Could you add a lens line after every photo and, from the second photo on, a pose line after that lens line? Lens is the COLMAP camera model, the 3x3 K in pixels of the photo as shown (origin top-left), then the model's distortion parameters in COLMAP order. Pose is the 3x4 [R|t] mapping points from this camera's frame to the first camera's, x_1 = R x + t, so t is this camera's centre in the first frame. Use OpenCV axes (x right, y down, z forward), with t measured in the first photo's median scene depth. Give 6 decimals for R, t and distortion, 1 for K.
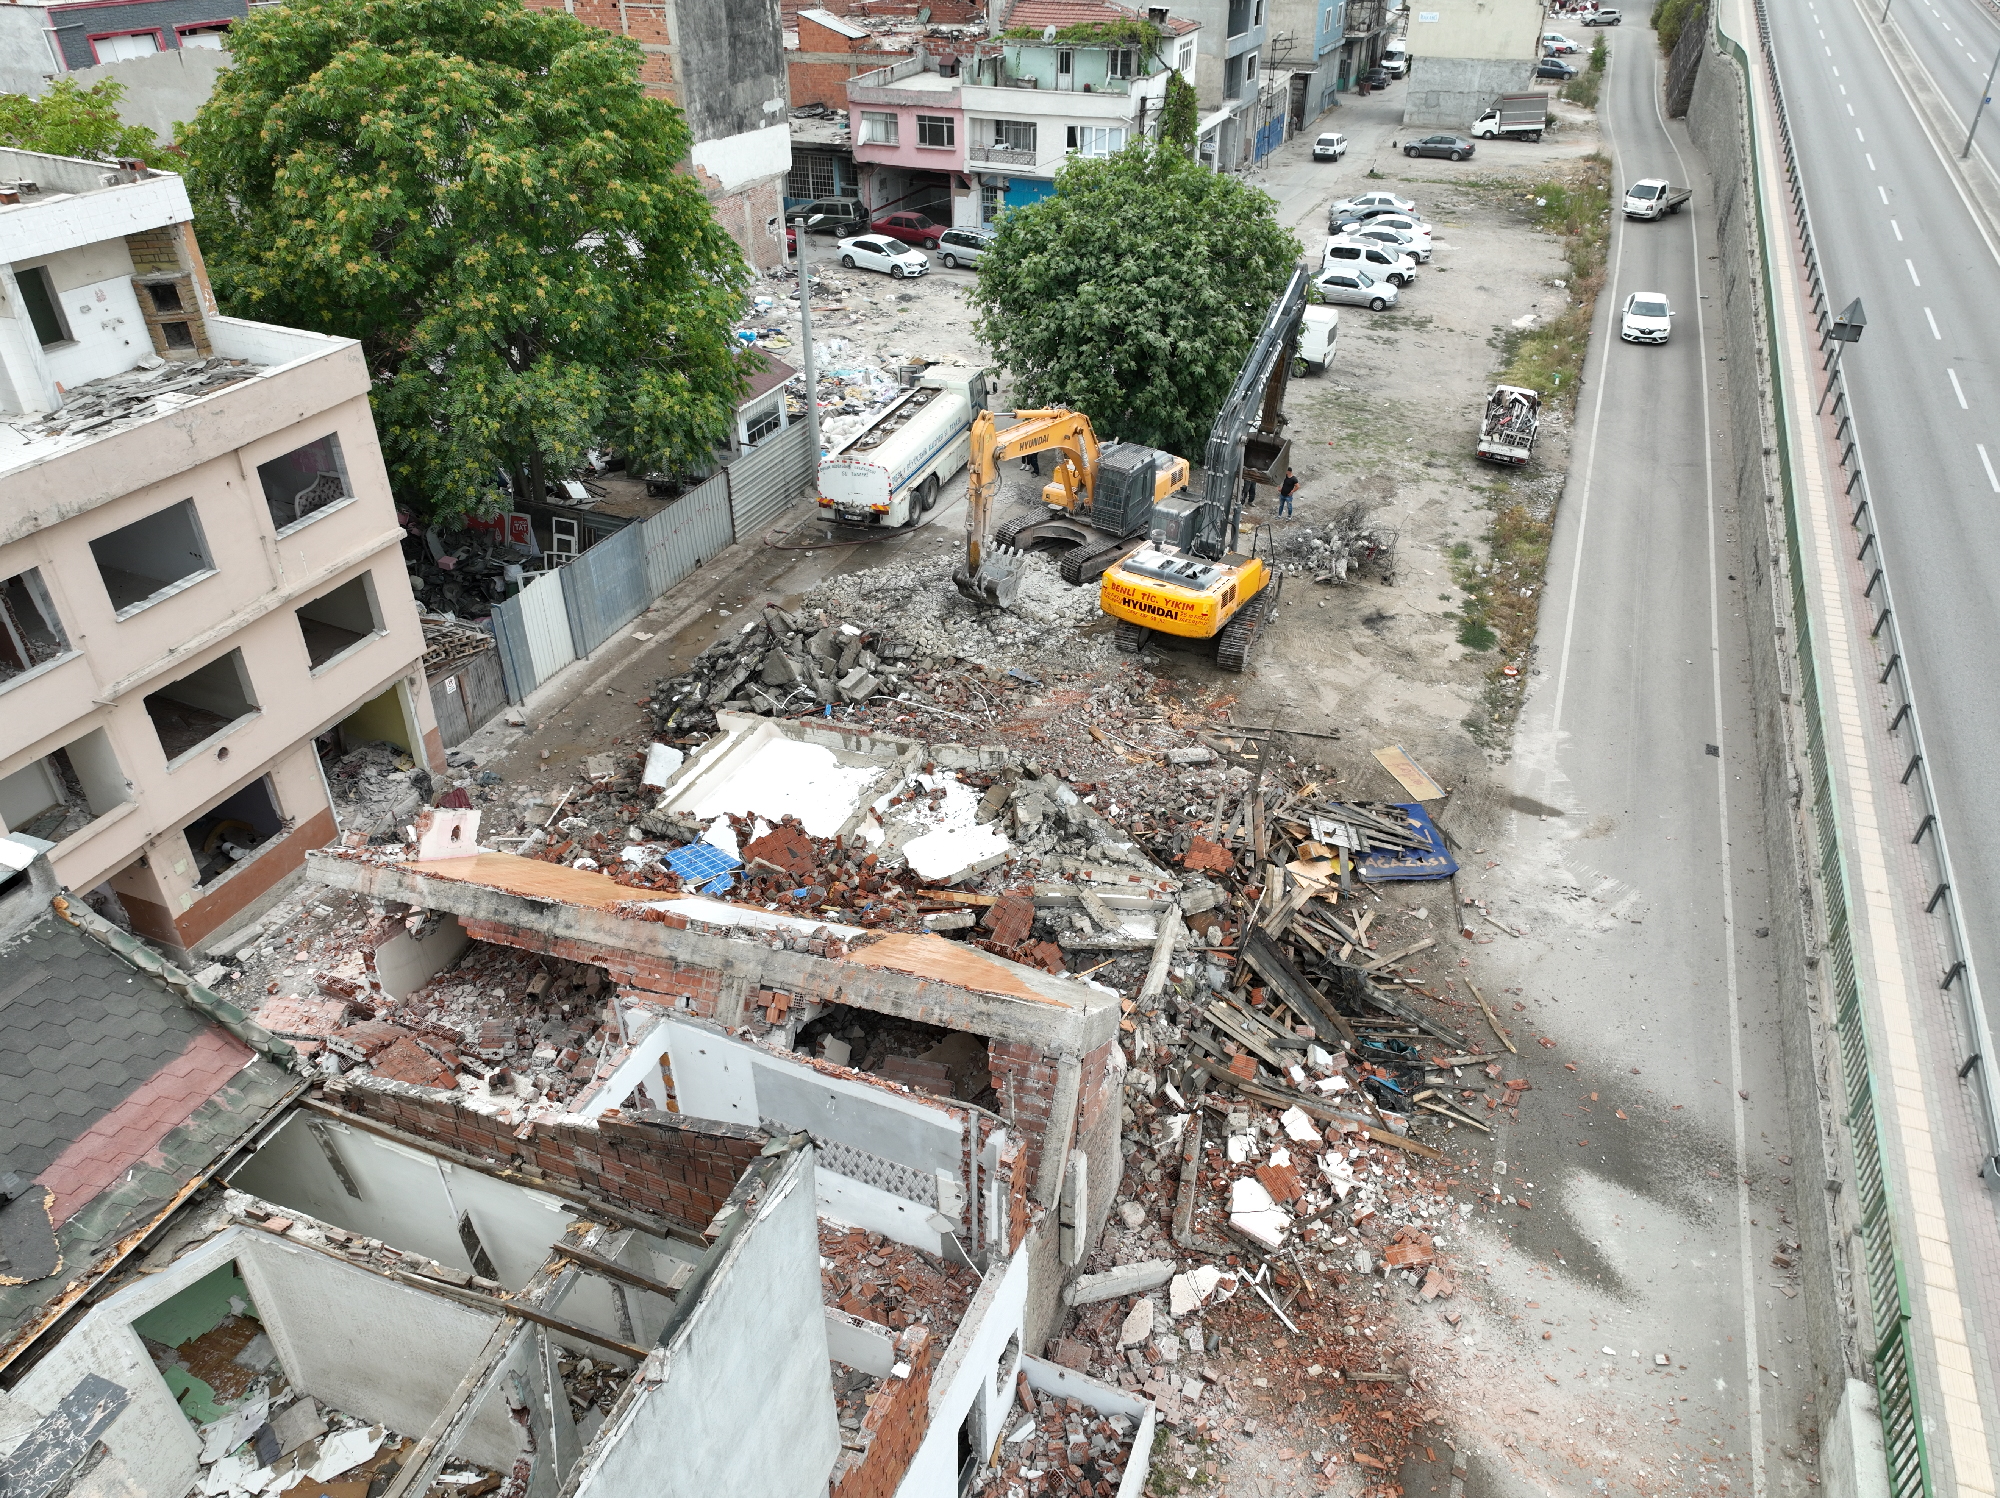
lens RADIAL K [[1395.8, 0, 998.4], [0, 1395.8, 741.0], [0, 0, 1]] dist [-0.006120, 0.023986]
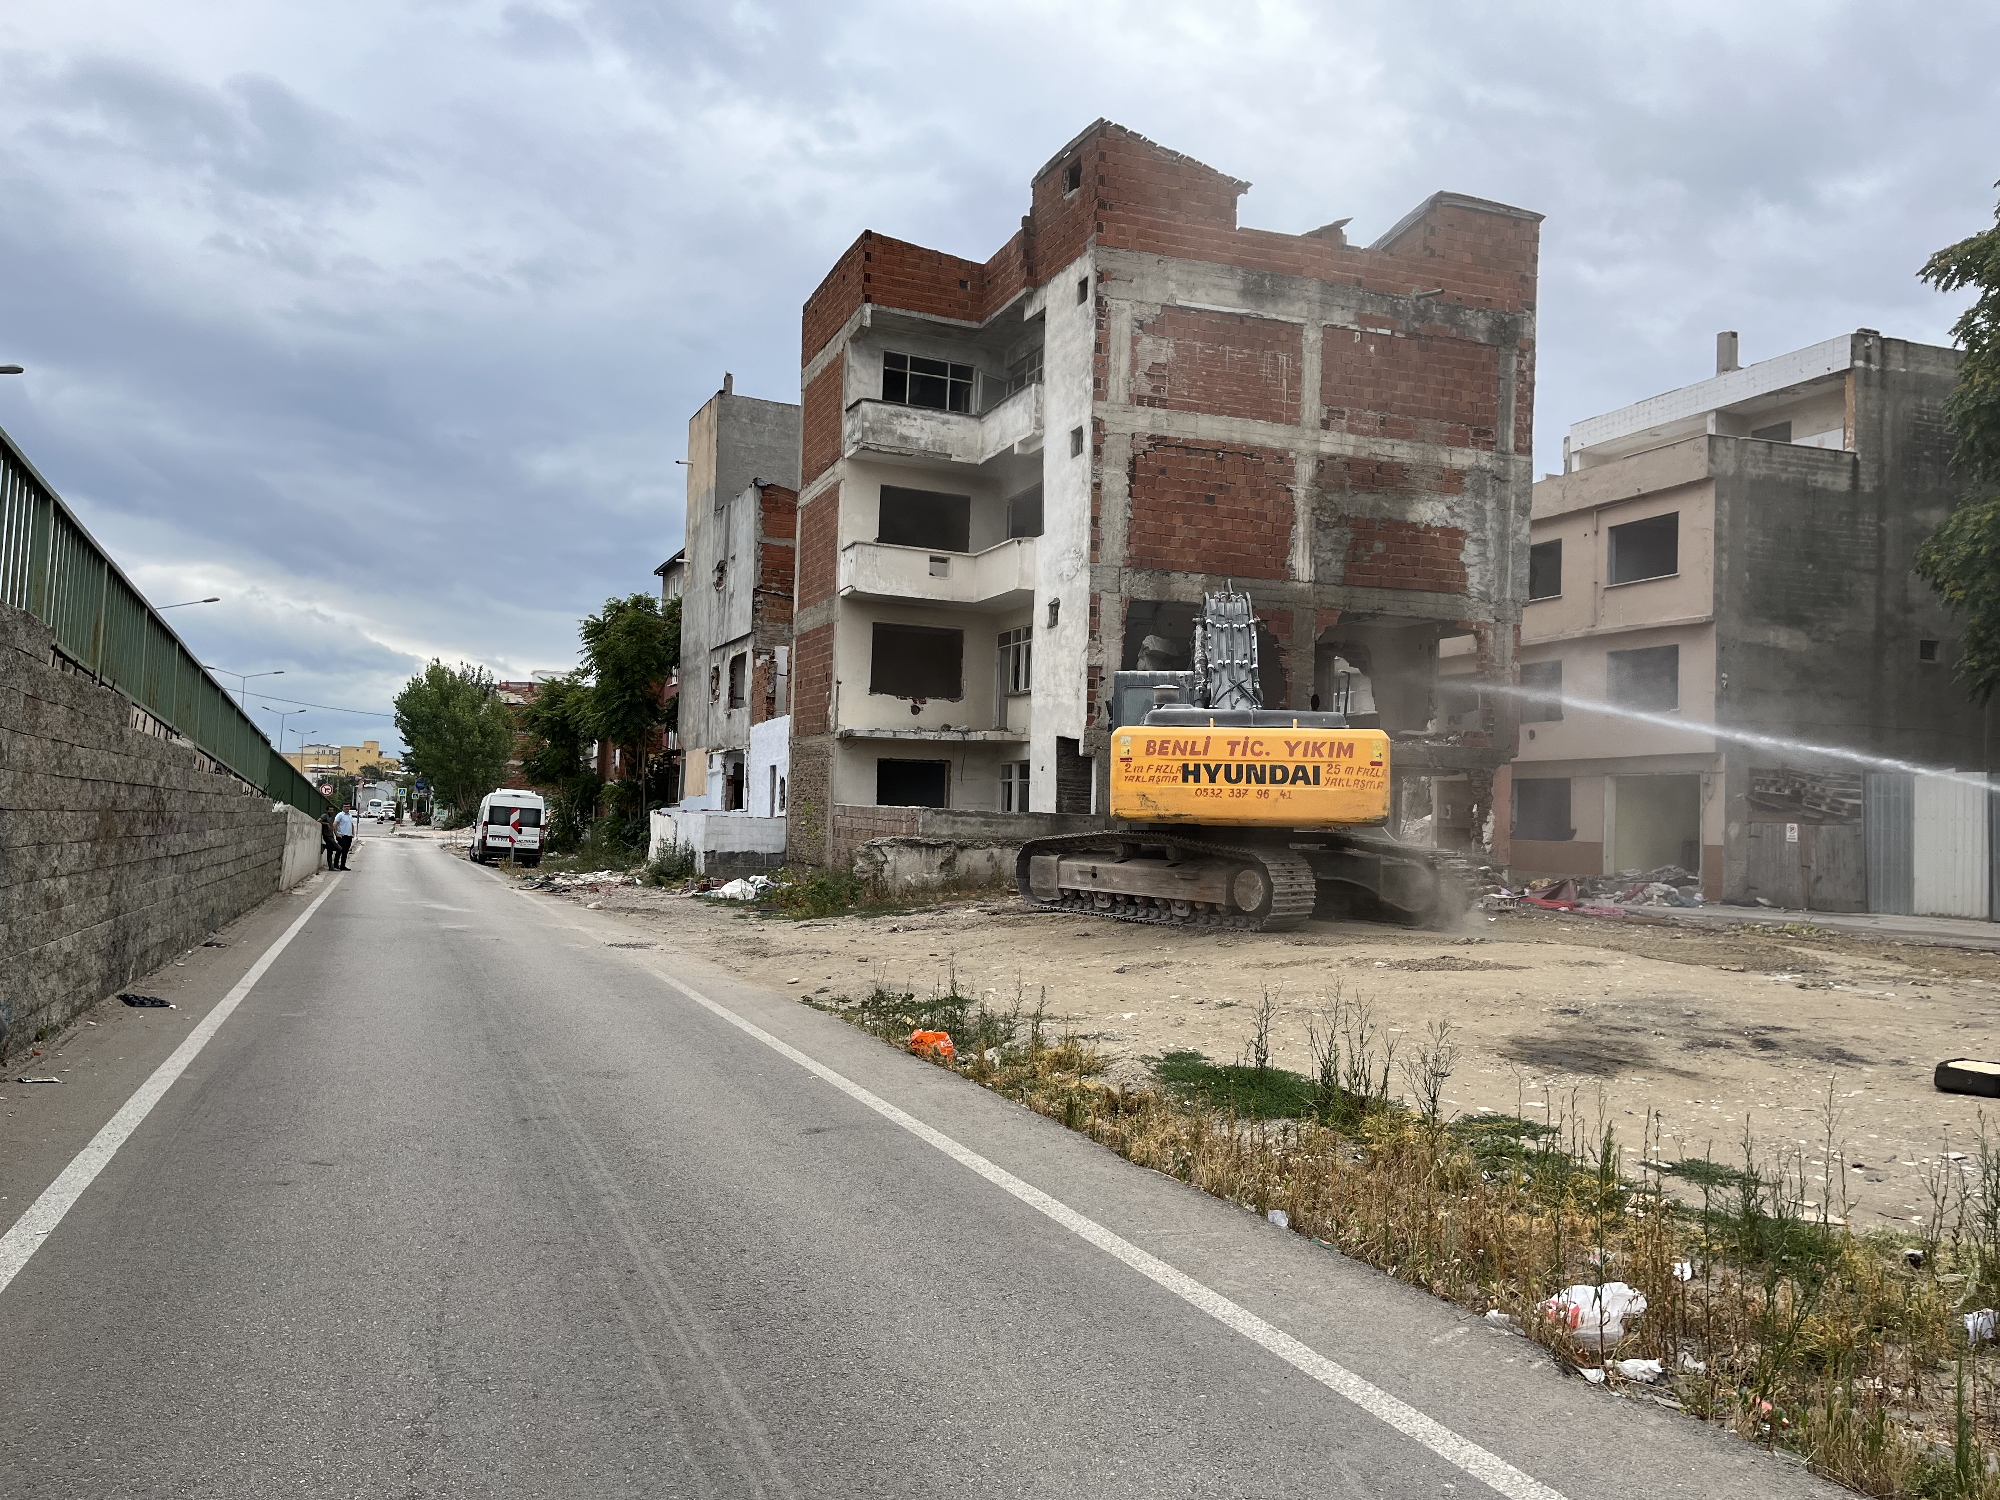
lens RADIAL K [[1500.3, 0, 1009.3], [0, 1500.3, 746.8], [0, 0, 1]] dist [0.054872, -0.063764]
pose [[-0.714313, -0.047417, -0.698218, 0.742823], [-0.381545, 0.862767, 0.331749, -0.246941], [0.586668, 0.503374, -0.634377, 1.505246]]
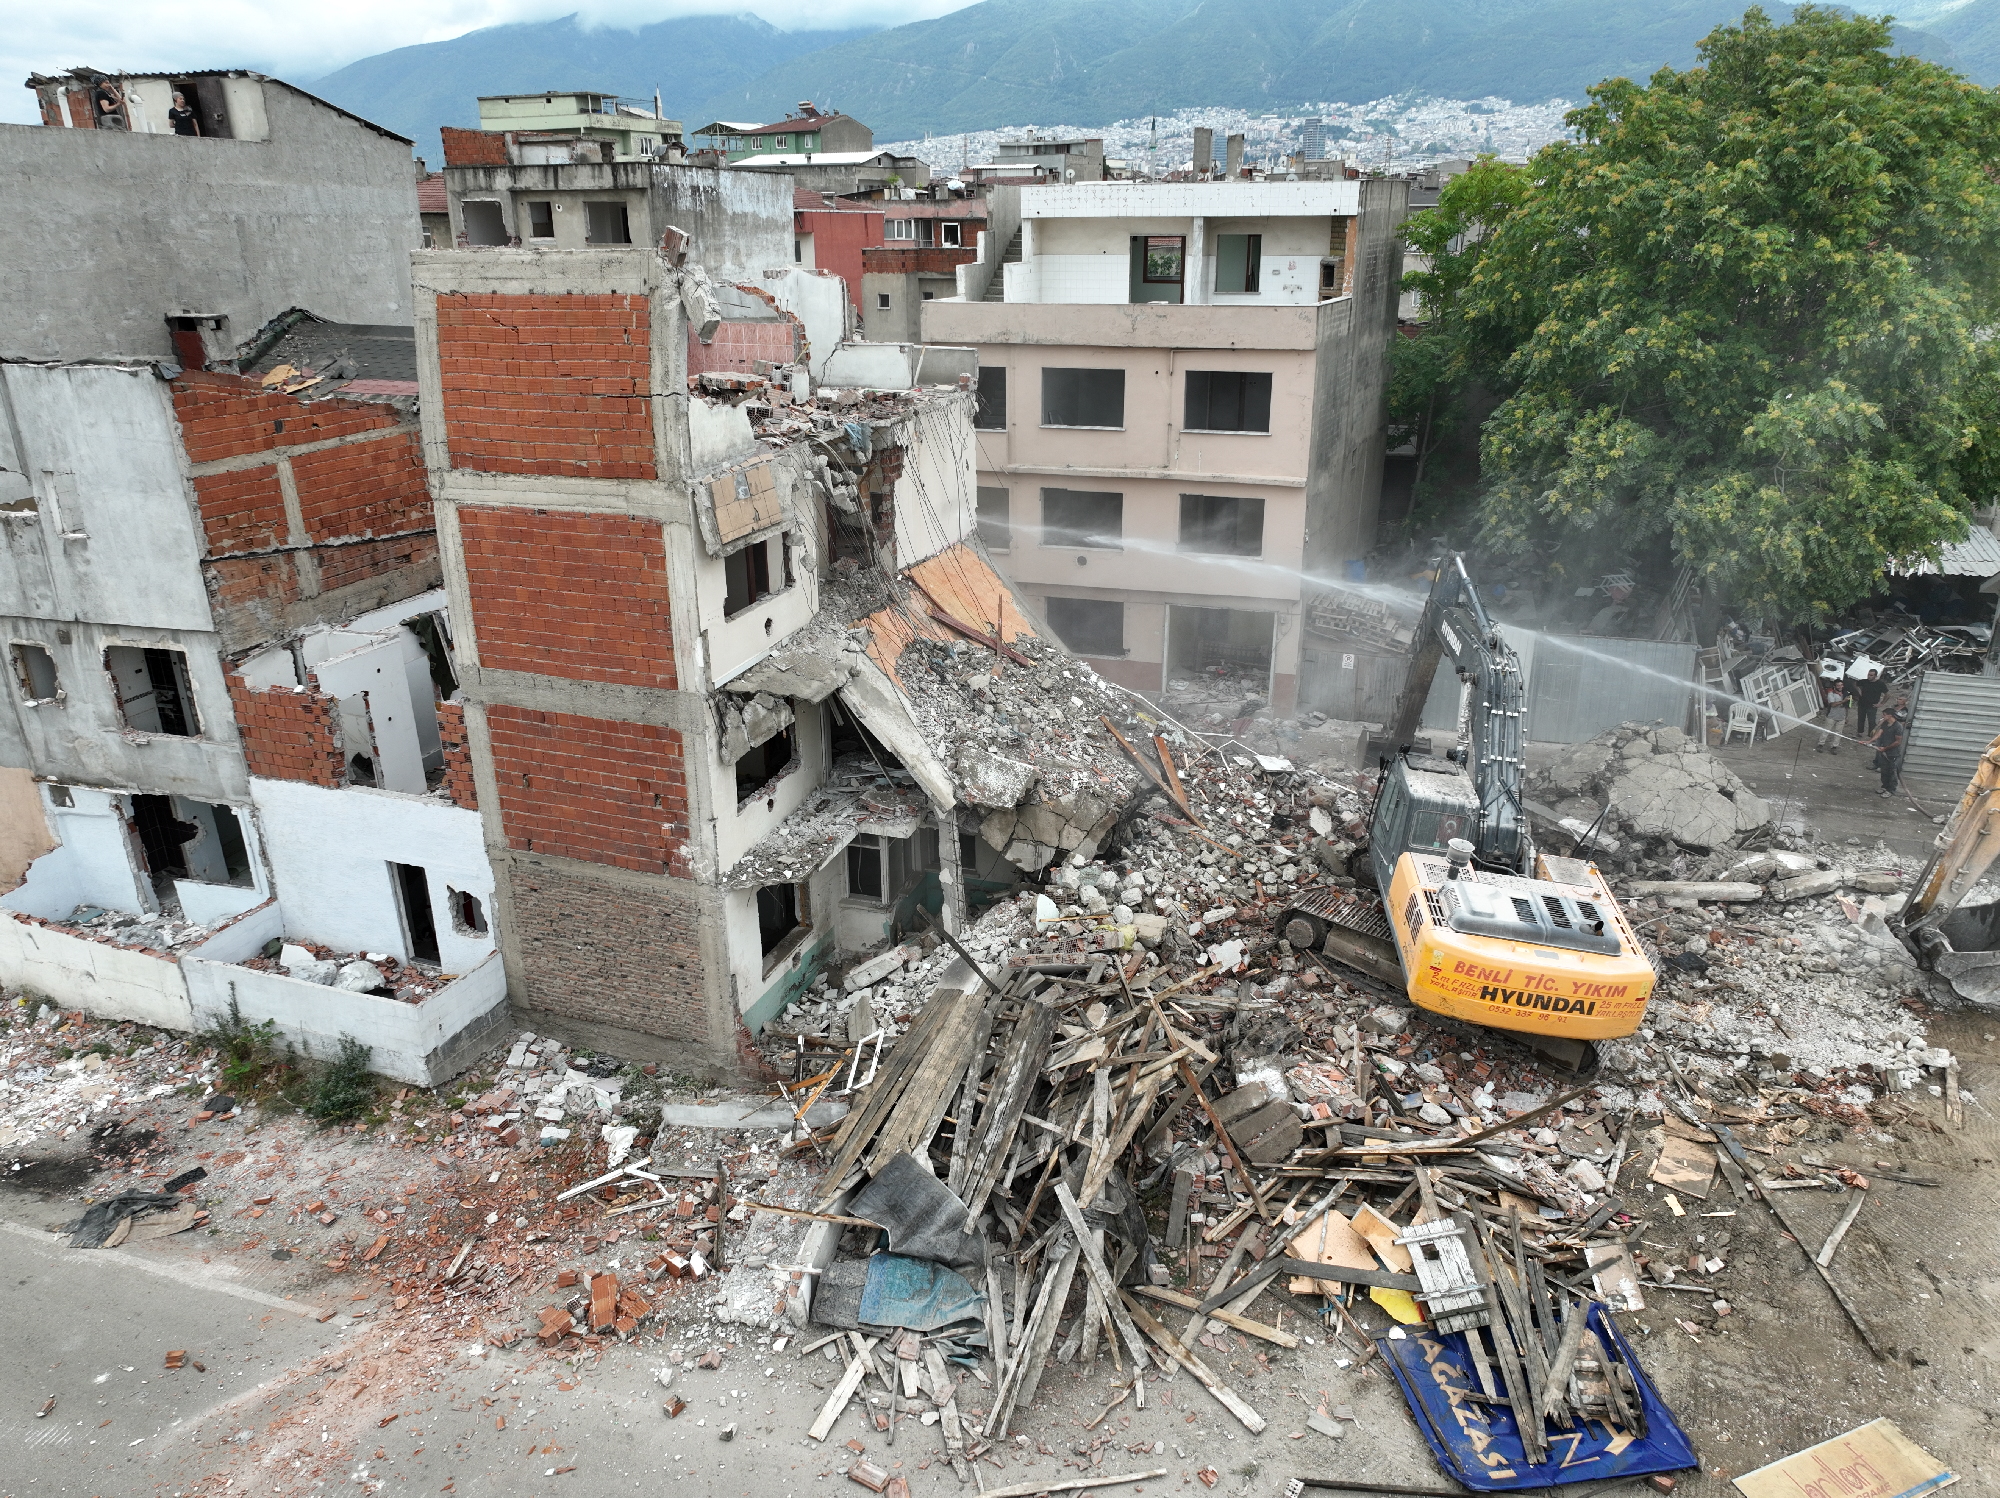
lens RADIAL K [[1395.8, 0, 998.4], [0, 1395.8, 741.0], [0, 0, 1]] dist [-0.006120, 0.023986]
pose [[0.046468, 0.357479, -0.932765, 0.709890], [-0.509999, 0.811393, 0.285557, -0.178836], [0.858919, 0.462440, 0.220017, 0.659439]]
